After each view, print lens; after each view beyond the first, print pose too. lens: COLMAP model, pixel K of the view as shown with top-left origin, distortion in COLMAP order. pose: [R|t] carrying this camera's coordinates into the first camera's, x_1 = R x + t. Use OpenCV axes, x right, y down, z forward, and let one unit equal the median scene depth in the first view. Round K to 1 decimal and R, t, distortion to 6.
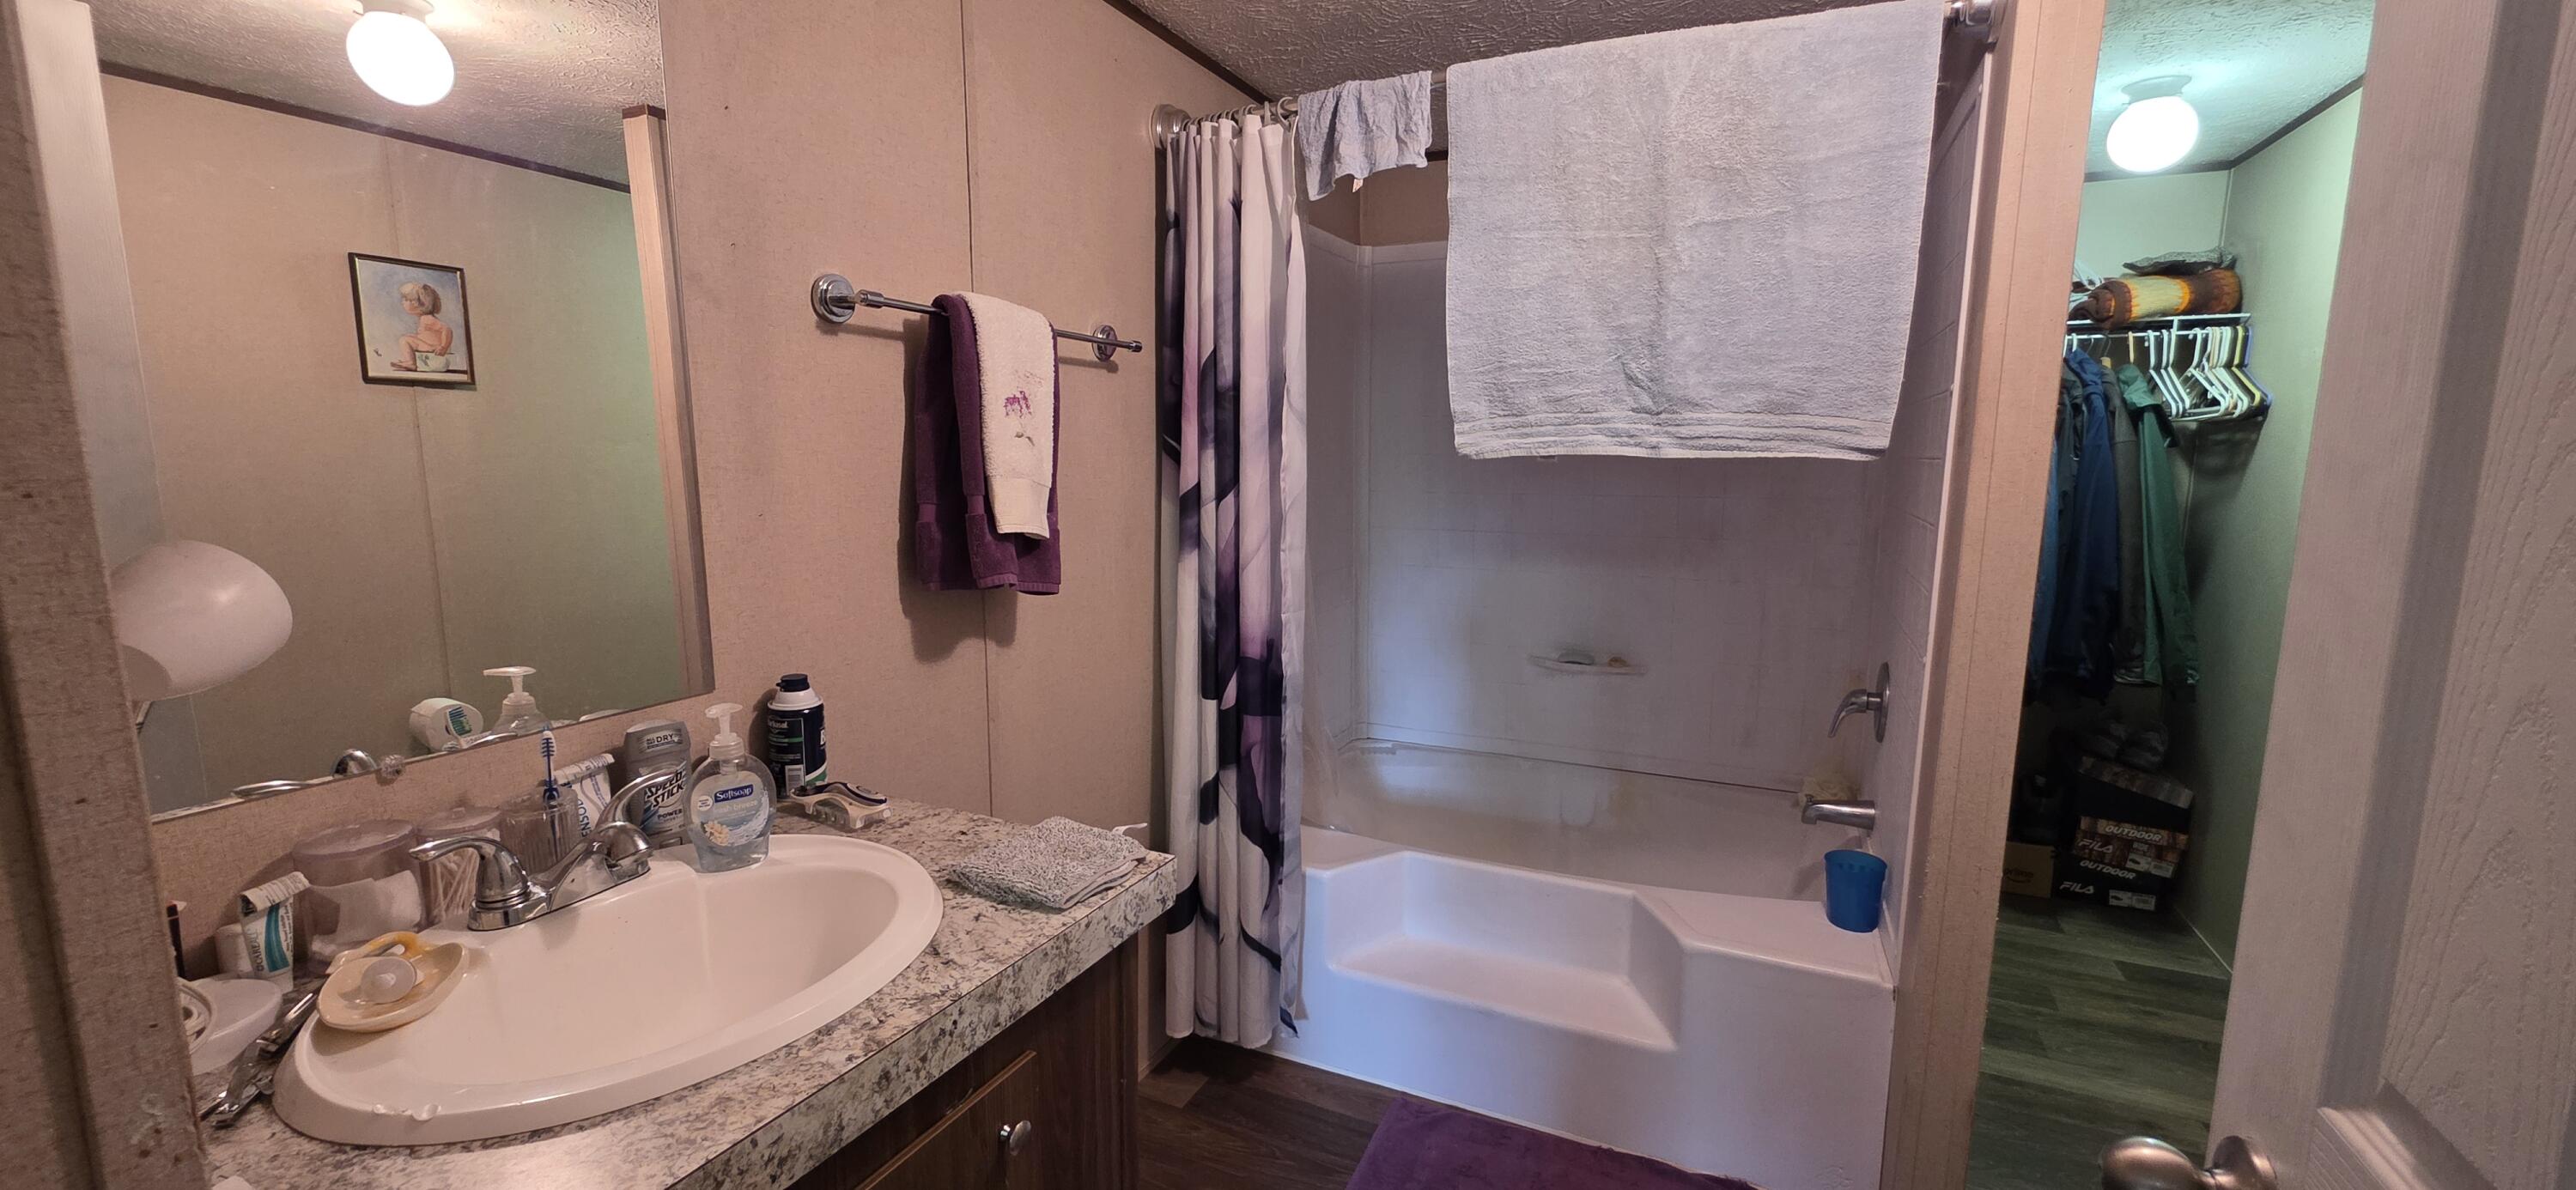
lens RADIAL K [[1023.7, 0, 1282.7], [0, 1023.7, 590.3], [0, 0, 1]] dist [-0.001592, 0.000361]
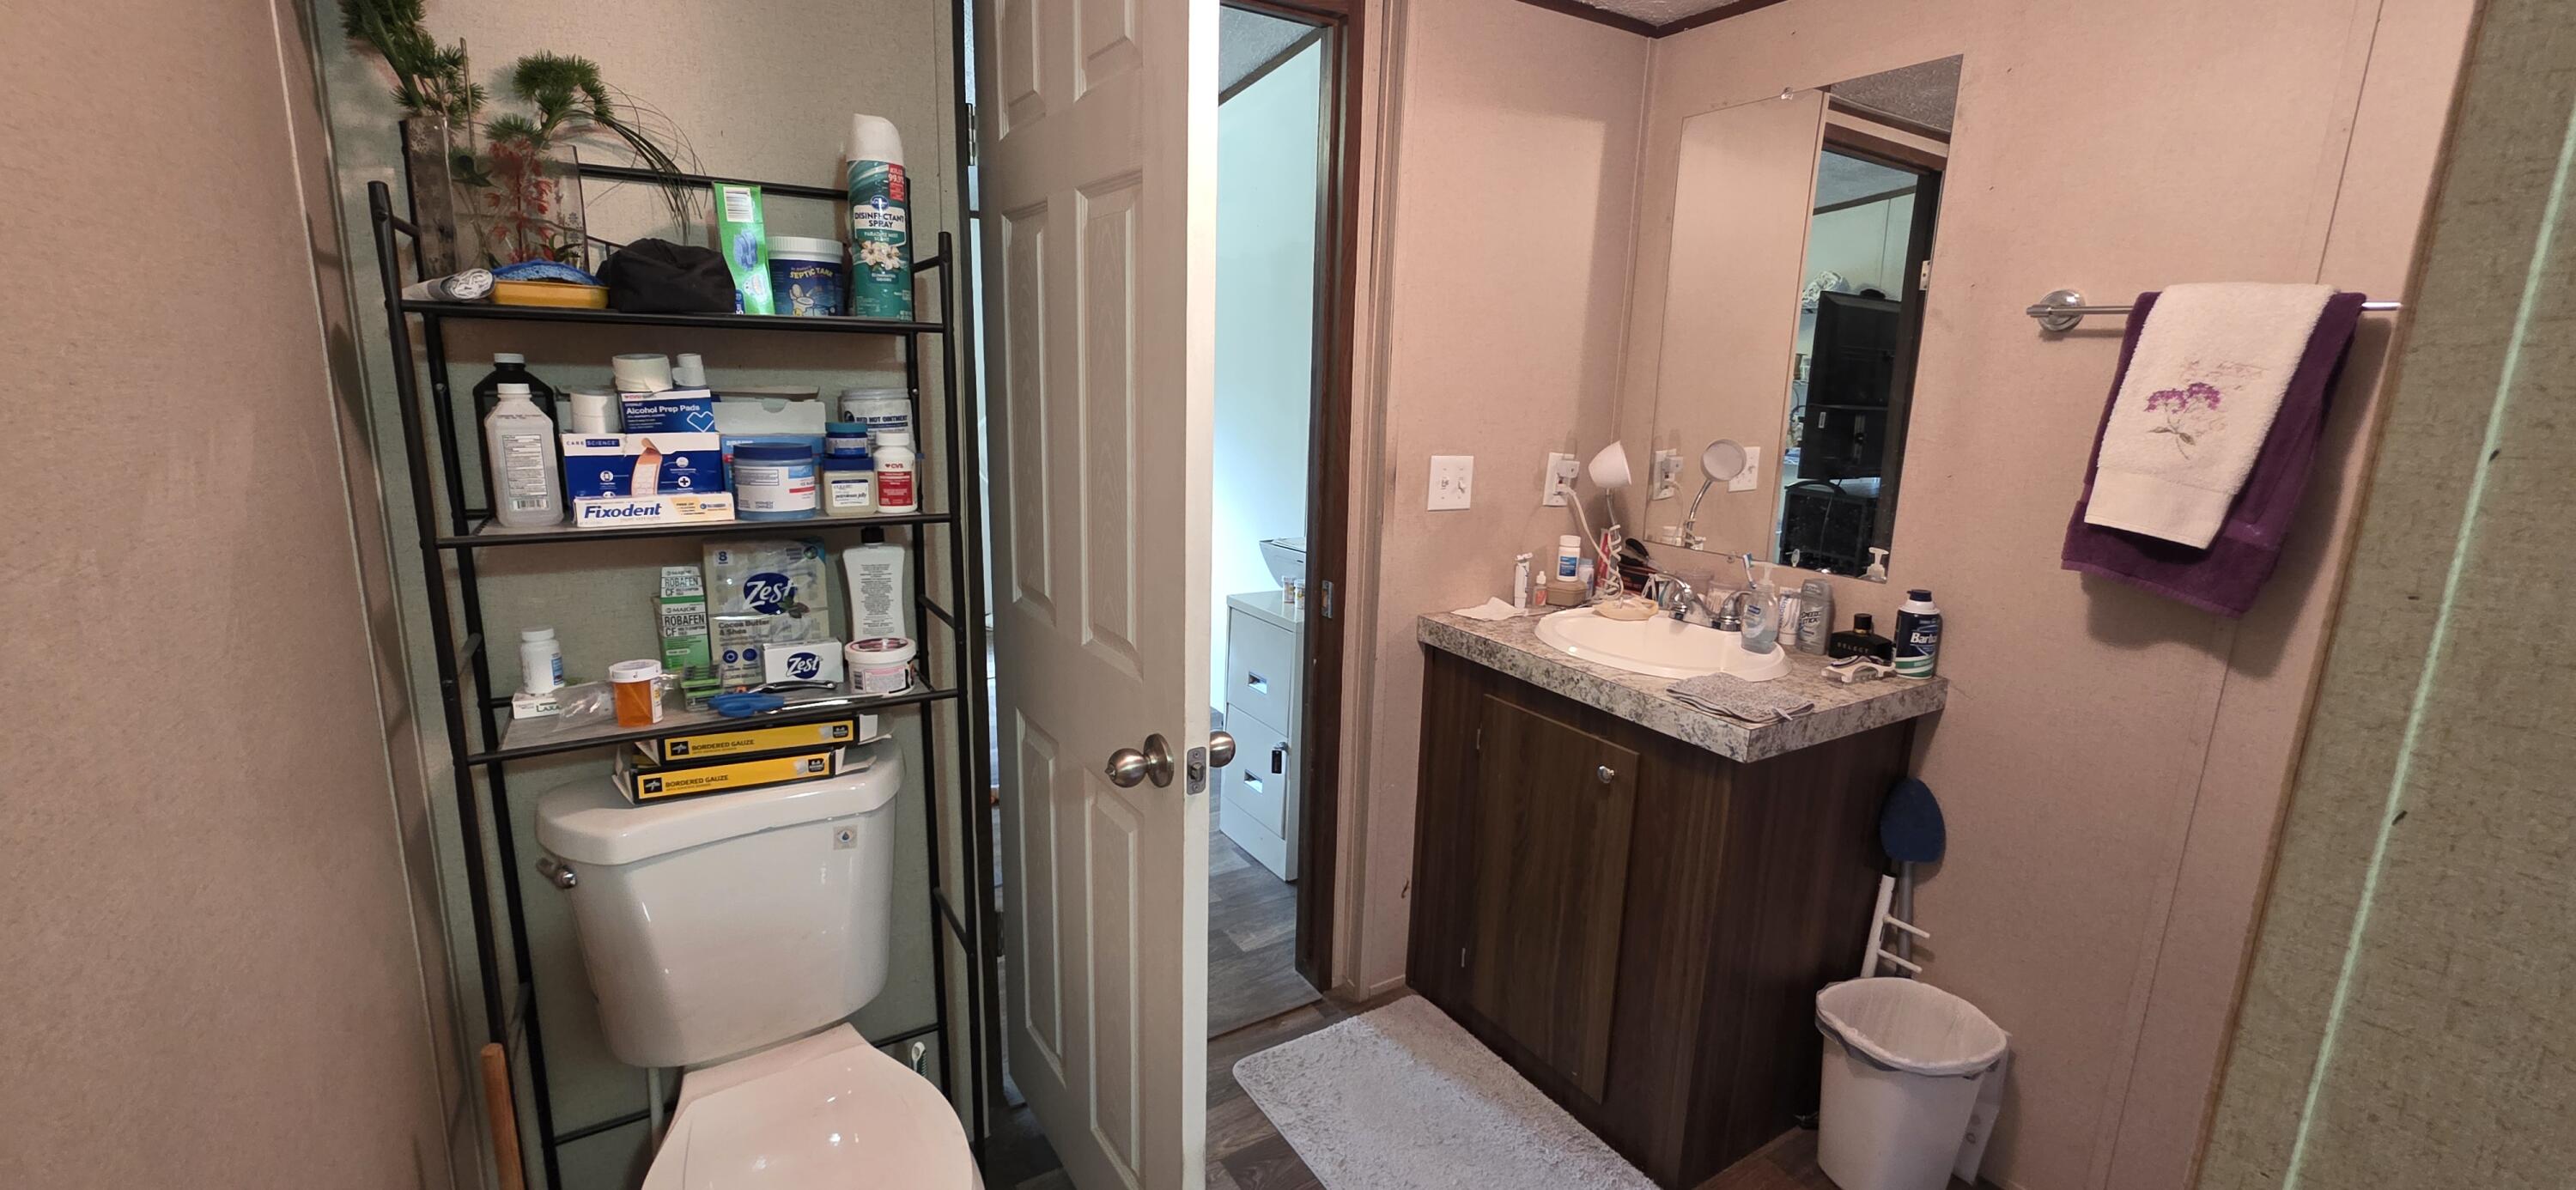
lens RADIAL K [[1023.7, 0, 1285.1], [0, 1023.7, 589.7], [0, 0, 1]] dist [-0.001592, 0.000361]
pose [[-0.527806, 0.159374, -0.834279, 1.321717], [-0.150806, 0.949048, 0.276706, -0.200414], [0.835870, 0.271861, -0.476878, 1.070519]]
